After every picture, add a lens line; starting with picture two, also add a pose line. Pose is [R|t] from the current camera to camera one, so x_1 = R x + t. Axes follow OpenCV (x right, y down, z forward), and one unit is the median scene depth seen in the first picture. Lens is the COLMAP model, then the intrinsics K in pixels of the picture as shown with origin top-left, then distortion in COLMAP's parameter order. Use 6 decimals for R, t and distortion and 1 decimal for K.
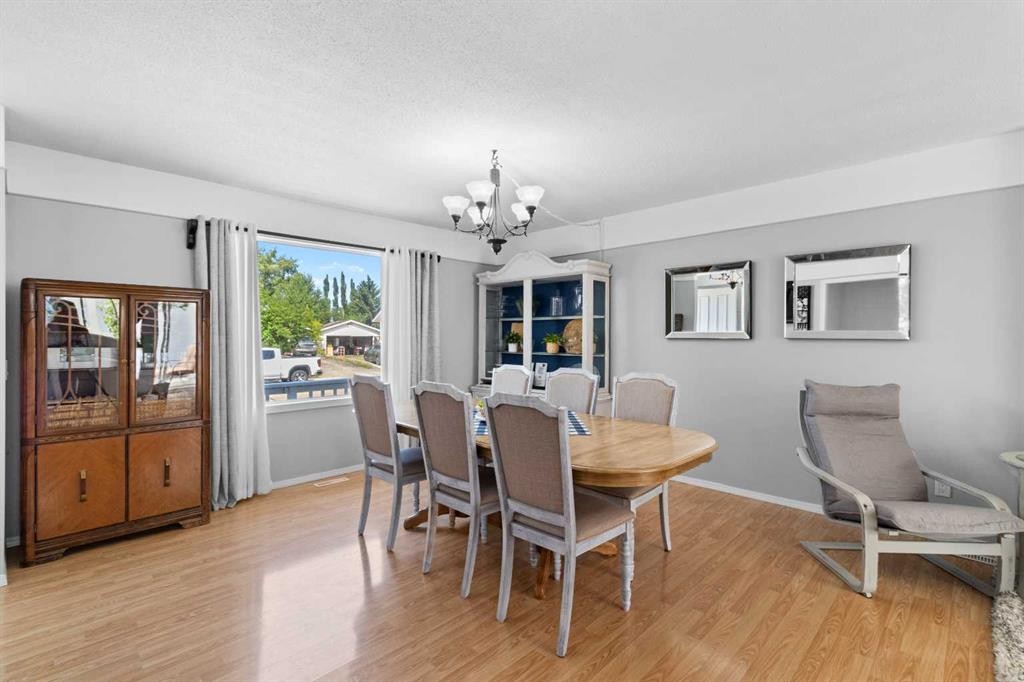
lens RADIAL K [[481.8, 0, 514.5], [0, 481.8, 337.3], [0, 0, 1]] dist [0.000107, 0.000065]
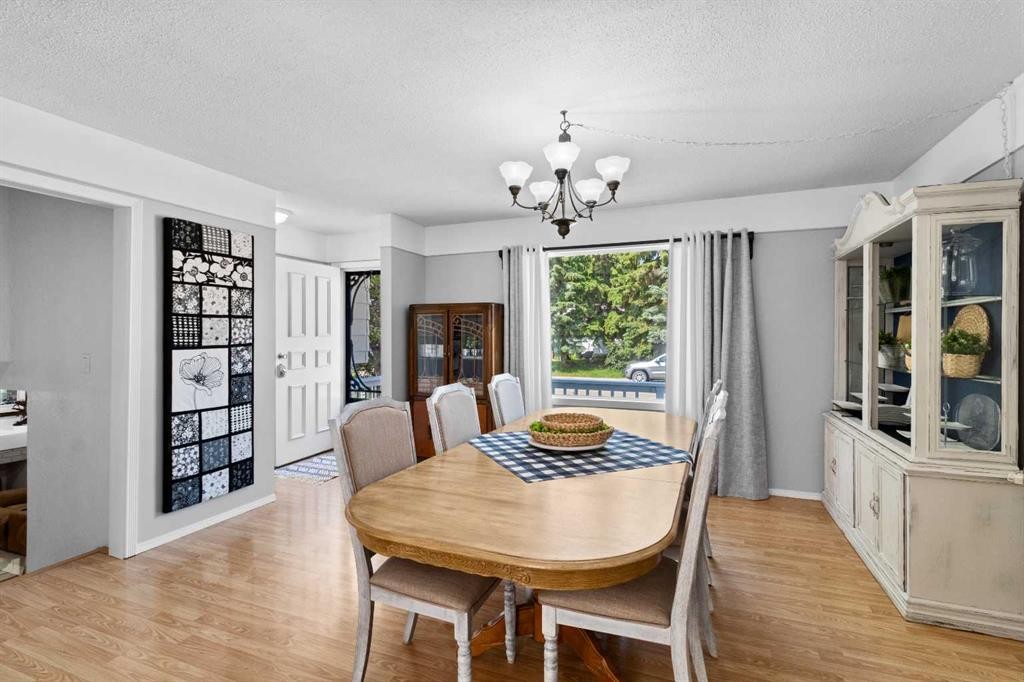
lens RADIAL K [[486.7, 0, 518.1], [0, 486.7, 328.4], [0, 0, 1]] dist [0.001223, 0.000024]
pose [[0.396352, -0.015221, -0.917973, 0.554670], [-0.001311, 0.999852, -0.017144, -0.004386], [0.918098, 0.007998, 0.396273, 0.489917]]
